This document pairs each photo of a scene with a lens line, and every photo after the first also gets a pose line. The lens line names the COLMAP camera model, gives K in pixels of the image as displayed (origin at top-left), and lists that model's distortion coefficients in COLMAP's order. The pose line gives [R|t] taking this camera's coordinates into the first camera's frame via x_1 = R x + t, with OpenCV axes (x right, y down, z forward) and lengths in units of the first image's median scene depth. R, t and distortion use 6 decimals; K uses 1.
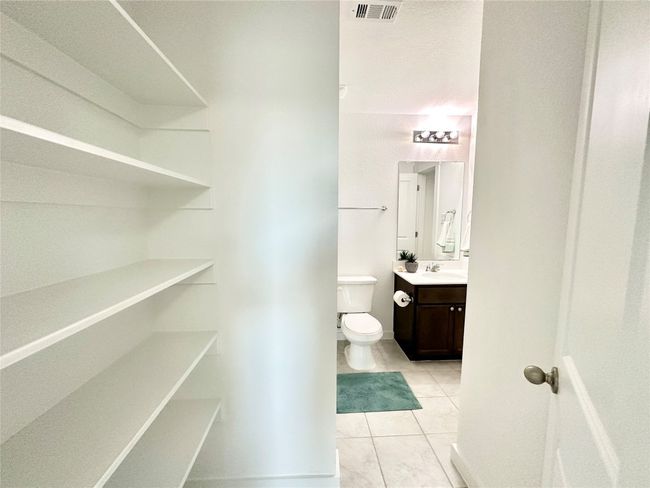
lens RADIAL K [[259.3, 0, 324.8], [0, 259.3, 240.7], [0, 0, 1]] dist [-0.001314, -0.000032]
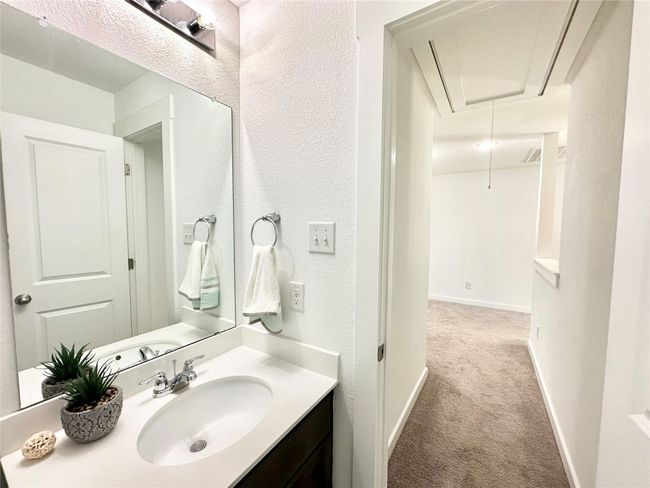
lens RADIAL K [[259.3, 0, 324.1], [0, 259.3, 247.0], [0, 0, 1]] dist [-0.001314, -0.000032]
pose [[0.587937, -0.060051, 0.806675, 0.238529], [0.066696, 0.997444, 0.025641, -0.061269], [-0.806153, 0.038726, 0.590439, 0.566669]]
